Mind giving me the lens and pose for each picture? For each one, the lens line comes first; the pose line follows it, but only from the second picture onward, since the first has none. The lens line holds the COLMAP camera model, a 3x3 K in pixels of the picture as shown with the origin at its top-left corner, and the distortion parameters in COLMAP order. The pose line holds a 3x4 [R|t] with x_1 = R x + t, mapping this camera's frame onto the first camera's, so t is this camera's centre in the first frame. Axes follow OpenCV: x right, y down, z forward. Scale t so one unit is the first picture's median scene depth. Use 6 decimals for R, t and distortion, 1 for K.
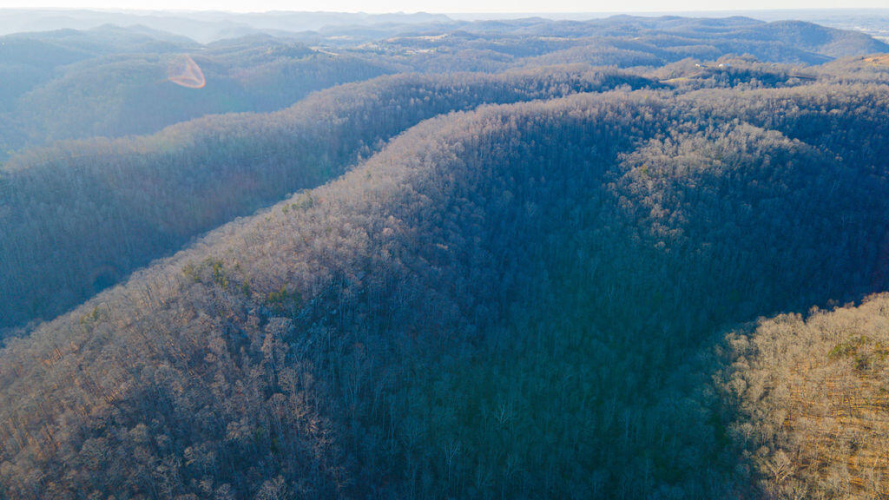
lens RADIAL K [[653.1, 0, 444.5], [0, 653.1, 250.0], [0, 0, 1]] dist [0.029673, 0.038155]
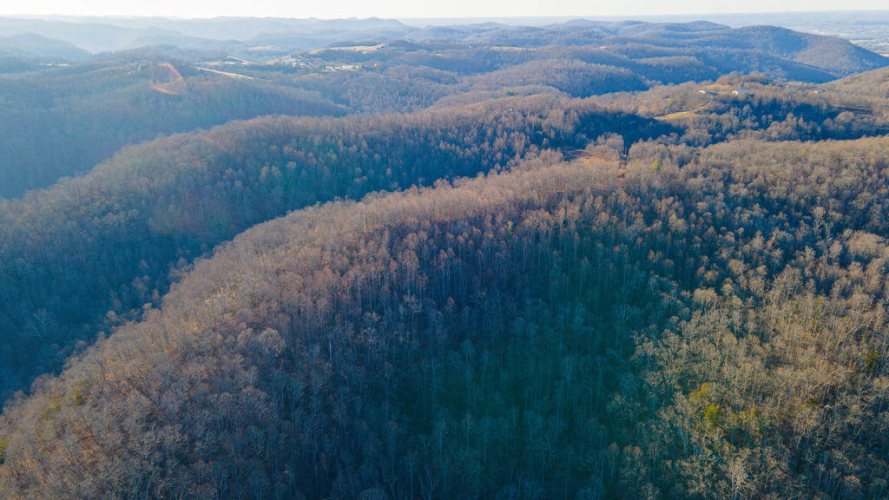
lens RADIAL K [[653.1, 0, 444.5], [0, 653.1, 250.0], [0, 0, 1]] dist [0.029673, 0.038155]
pose [[0.998216, -0.025643, 0.053917, 0.064181], [0.025982, 0.999647, -0.005597, -0.119810], [-0.053755, 0.006987, 0.998530, 0.320530]]
